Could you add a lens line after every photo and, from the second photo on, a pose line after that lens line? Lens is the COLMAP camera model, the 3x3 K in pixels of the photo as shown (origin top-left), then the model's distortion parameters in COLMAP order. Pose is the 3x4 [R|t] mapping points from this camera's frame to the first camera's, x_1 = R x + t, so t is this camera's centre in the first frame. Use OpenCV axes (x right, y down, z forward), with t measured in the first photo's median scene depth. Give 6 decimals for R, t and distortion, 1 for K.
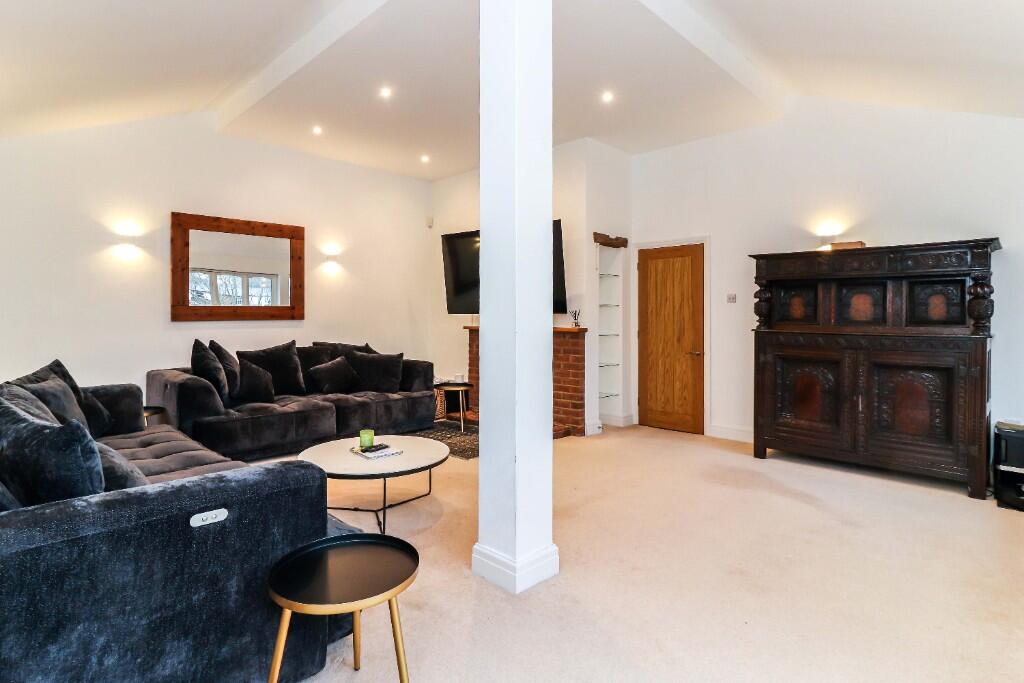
lens RADIAL K [[517.0, 0, 508.3], [0, 517.0, 310.2], [0, 0, 1]] dist [-0.000704, -0.000285]
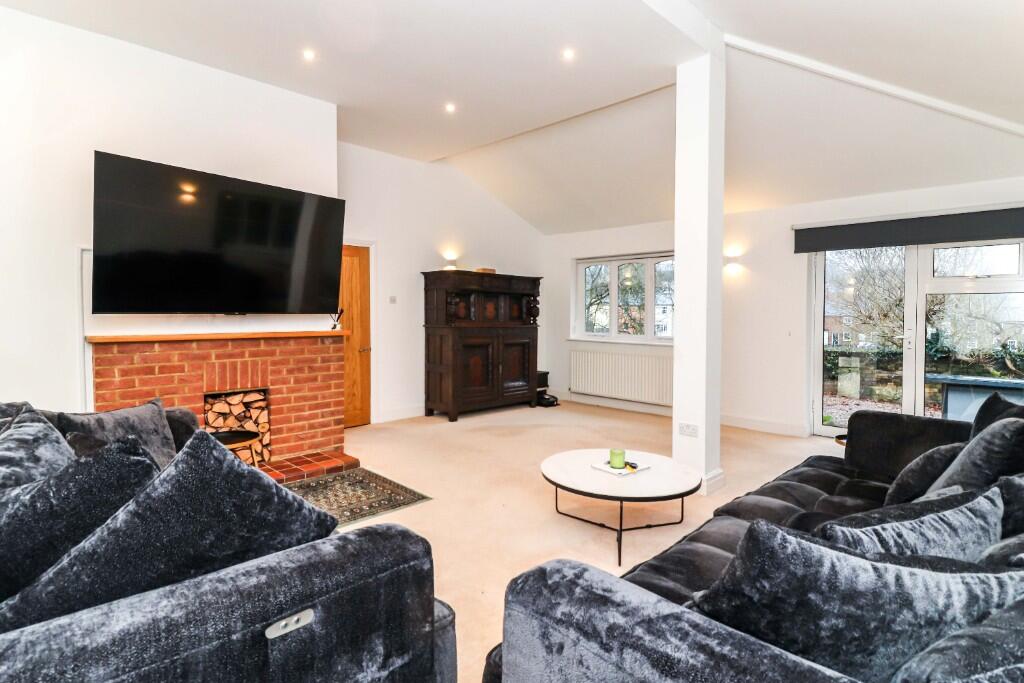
lens RADIAL K [[524.0, 0, 504.4], [0, 524.0, 322.9], [0, 0, 1]] dist [0.001224, -0.000332]
pose [[0.021647, -0.025383, 0.999443, -0.405858], [-0.022944, 0.999402, 0.025879, -0.003991], [-0.999502, -0.023491, 0.021052, 0.396756]]
